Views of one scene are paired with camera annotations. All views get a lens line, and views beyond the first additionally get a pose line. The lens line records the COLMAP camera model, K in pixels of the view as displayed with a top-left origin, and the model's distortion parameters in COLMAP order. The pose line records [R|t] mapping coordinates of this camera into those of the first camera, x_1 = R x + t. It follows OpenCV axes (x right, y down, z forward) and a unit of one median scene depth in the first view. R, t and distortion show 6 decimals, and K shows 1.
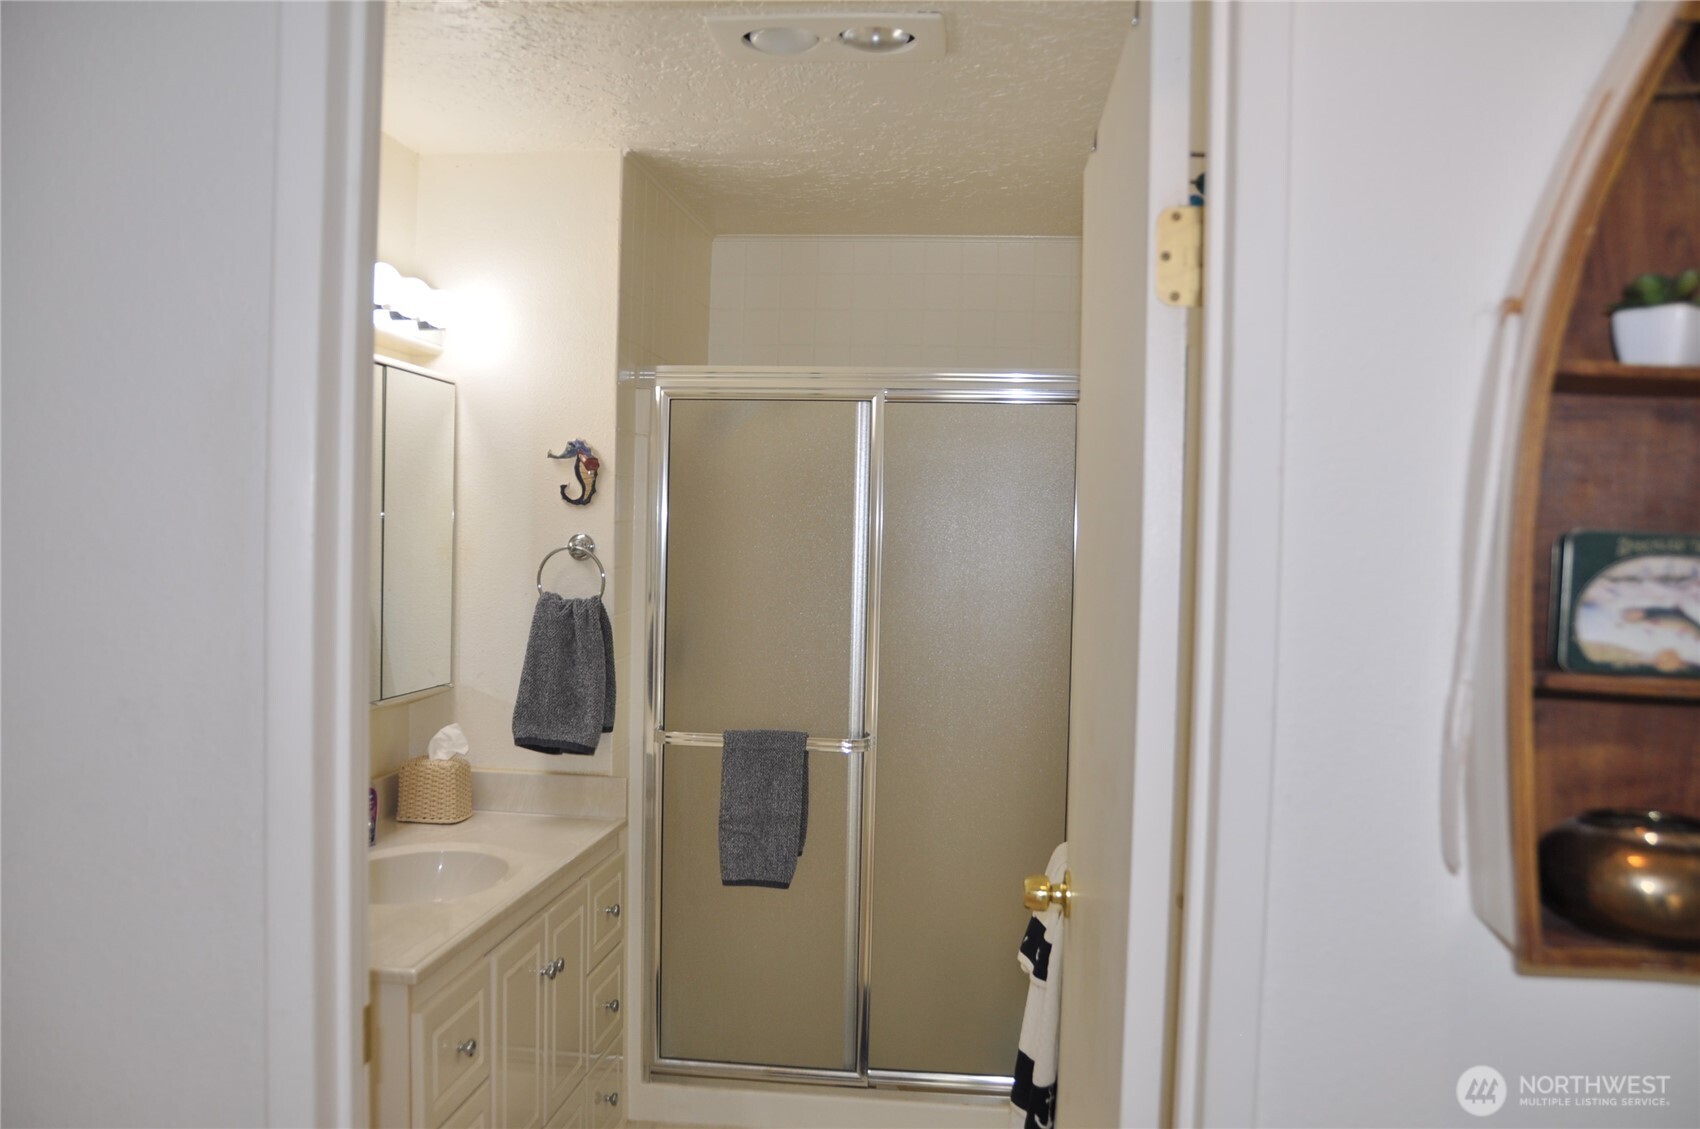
lens RADIAL K [[1371.3, 0, 850.7], [0, 1371.3, 572.9], [0, 0, 1]] dist [-0.011191, 0.000805]
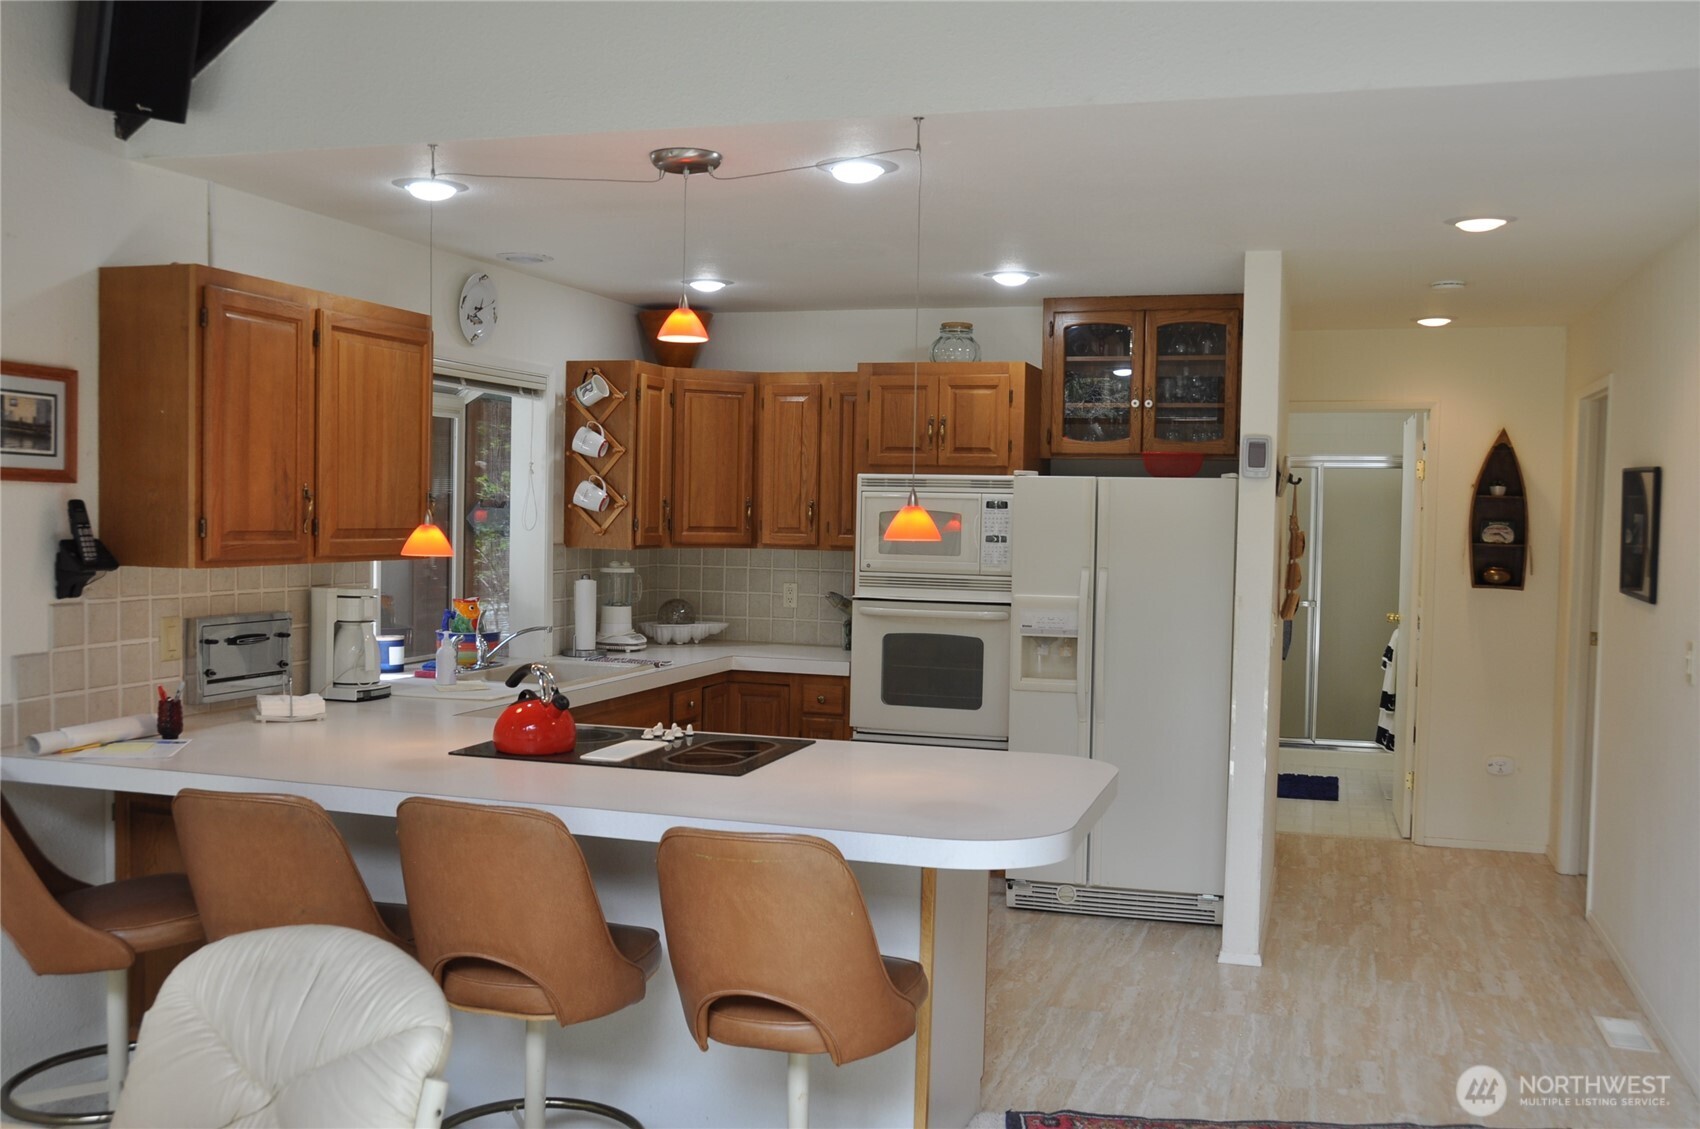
lens RADIAL K [[1539.6, 0, 850.0], [0, 1539.6, 564.5], [0, 0, 1]] dist [0.000241, -0.001681]
pose [[0.983491, -0.005643, -0.180869, -0.432219], [0.006105, 0.999979, 0.001996, 0.057057], [0.180854, -0.003068, 0.983505, -2.652787]]
